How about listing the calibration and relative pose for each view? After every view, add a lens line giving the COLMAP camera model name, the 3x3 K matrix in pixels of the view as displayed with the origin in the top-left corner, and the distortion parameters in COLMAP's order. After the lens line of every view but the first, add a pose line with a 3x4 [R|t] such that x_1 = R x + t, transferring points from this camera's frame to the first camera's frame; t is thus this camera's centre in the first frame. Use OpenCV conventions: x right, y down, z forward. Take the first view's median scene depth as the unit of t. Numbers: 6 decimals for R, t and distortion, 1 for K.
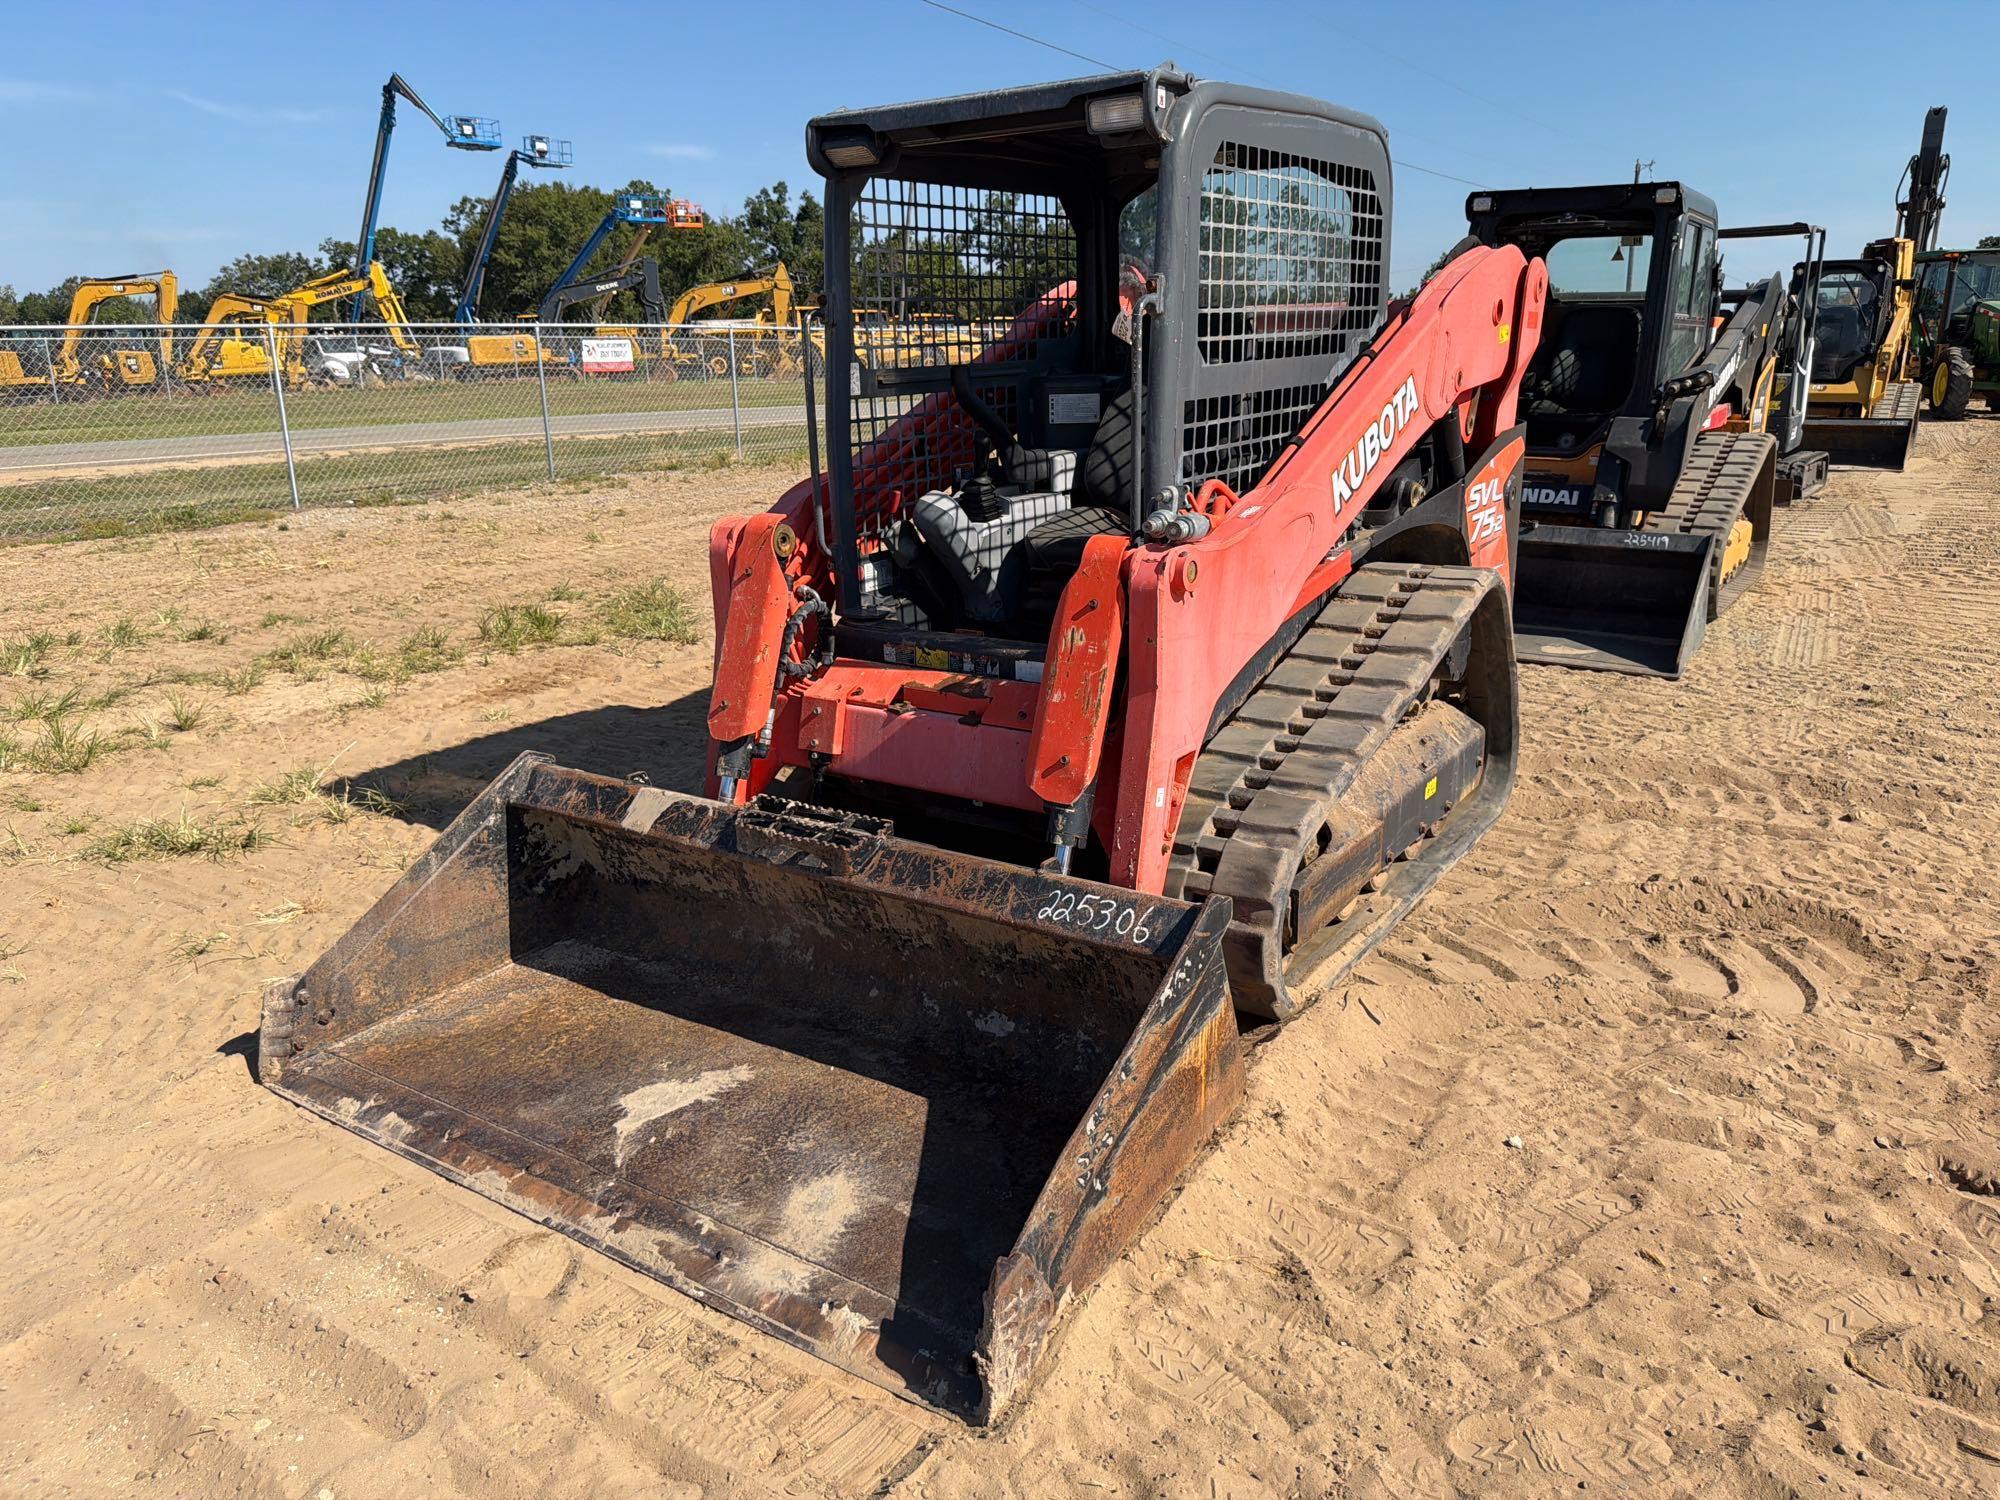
lens RADIAL K [[1419.3, 0, 1007.1], [0, 1419.3, 737.9], [0, 0, 1]] dist [0.047787, -0.075828]
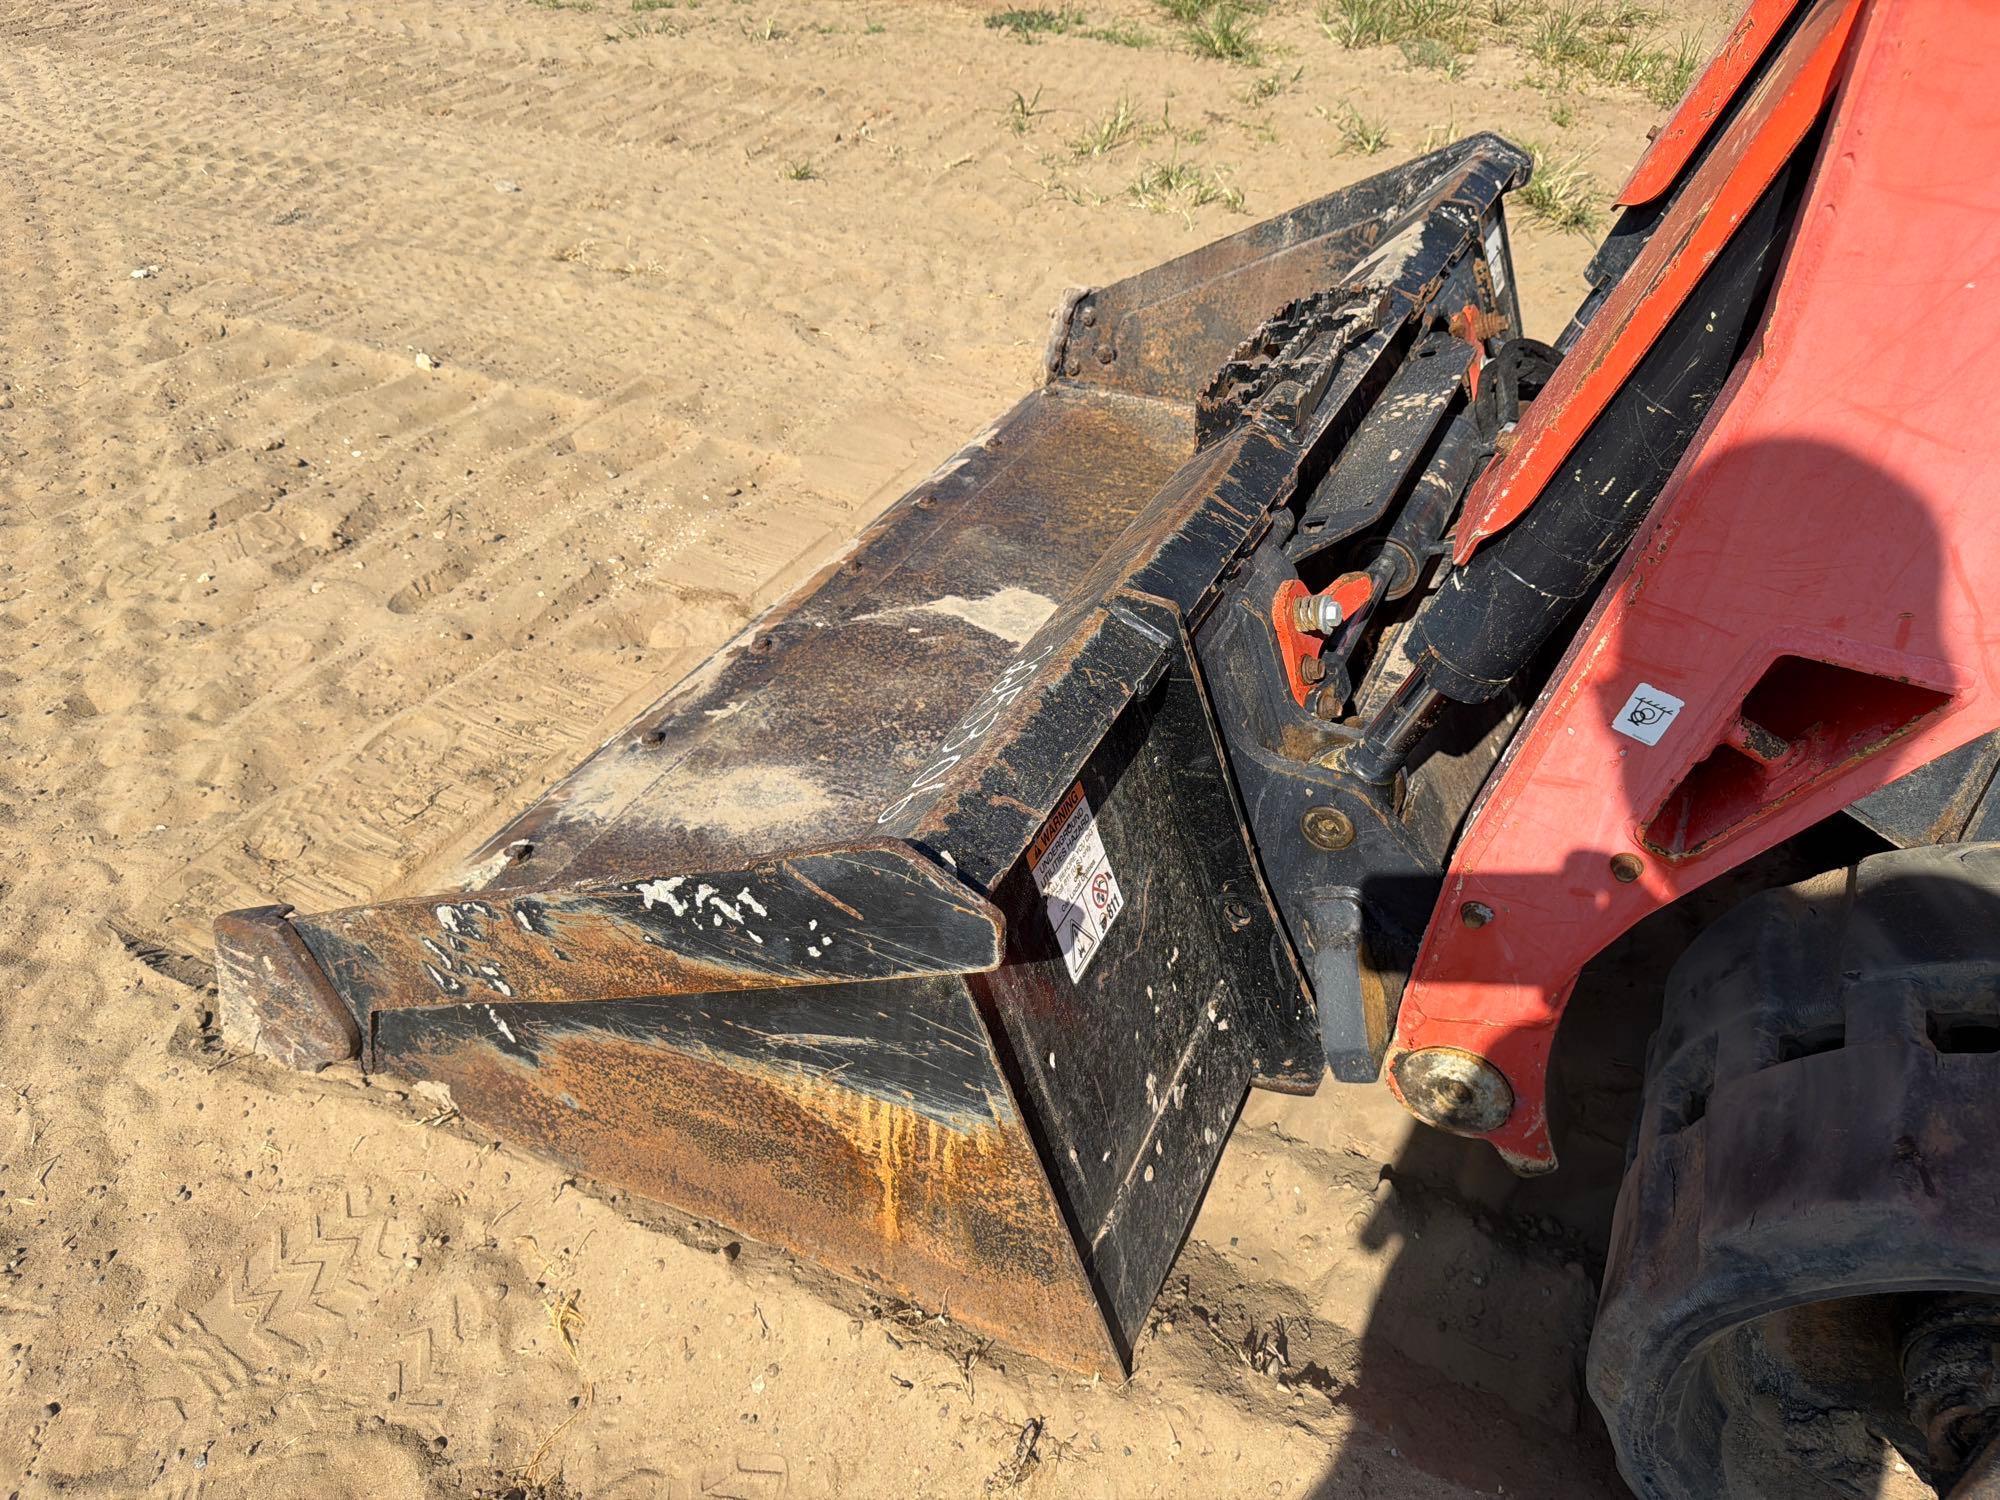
lens RADIAL K [[1419.3, 0, 992.0], [0, 1419.3, 759.3], [0, 0, 1]] dist [0.047787, -0.075828]
pose [[0.135264, 0.621053, -0.772008, 0.287721], [-0.279701, 0.771413, 0.571568, -0.075583], [0.950511, 0.138619, 0.278054, 0.672421]]
